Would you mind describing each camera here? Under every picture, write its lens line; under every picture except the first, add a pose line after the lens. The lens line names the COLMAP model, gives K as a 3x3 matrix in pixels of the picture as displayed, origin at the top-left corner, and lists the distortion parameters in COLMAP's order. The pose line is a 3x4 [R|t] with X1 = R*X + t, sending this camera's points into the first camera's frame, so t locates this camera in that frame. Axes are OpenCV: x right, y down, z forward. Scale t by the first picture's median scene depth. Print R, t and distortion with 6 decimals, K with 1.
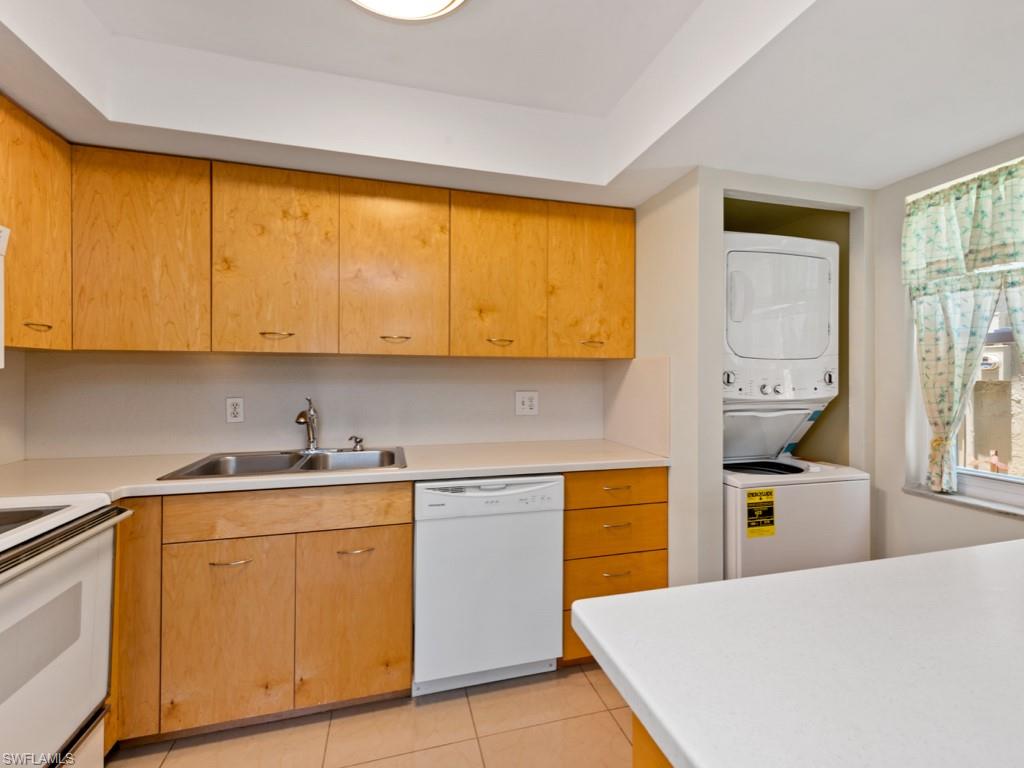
lens RADIAL K [[439.5, 0, 512.0], [0, 439.5, 384.0], [0, 0, 1]] dist [0.000118, -0.000007]
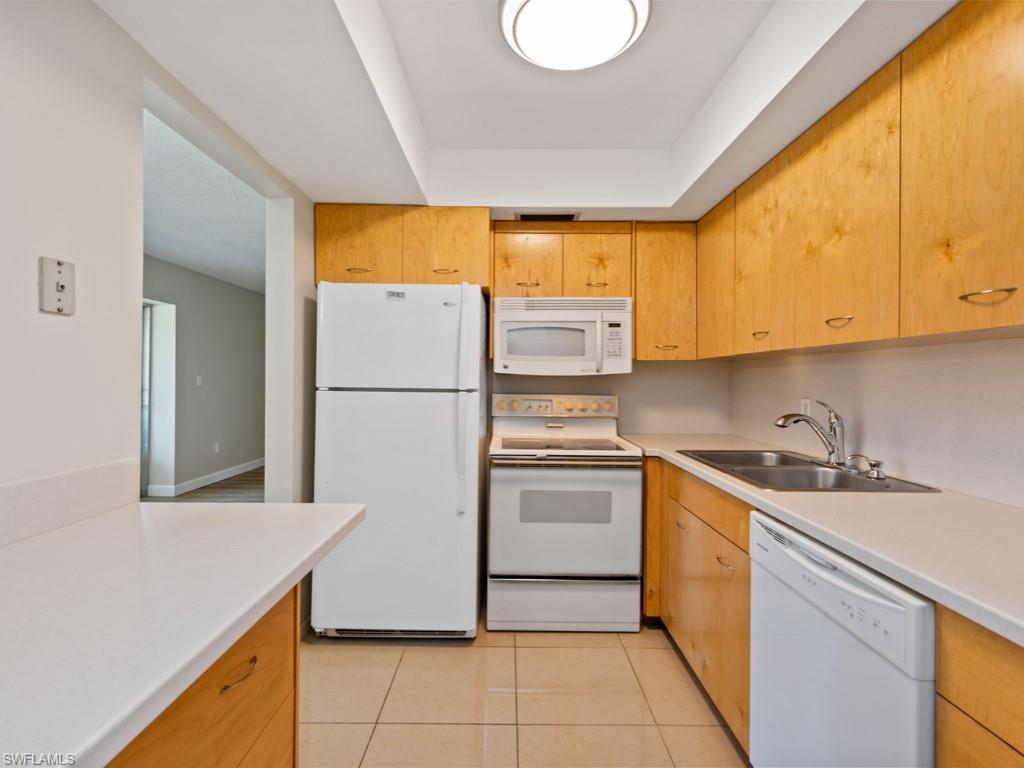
lens RADIAL K [[484.2, 0, 512.0], [0, 484.2, 384.0], [0, 0, 1]] dist [-0.000703, -0.000237]
pose [[-0.261018, 0.006547, -0.965312, 0.661614], [-0.017250, 0.999786, 0.011446, -0.001961], [0.965180, 0.019639, -0.260850, 0.727756]]
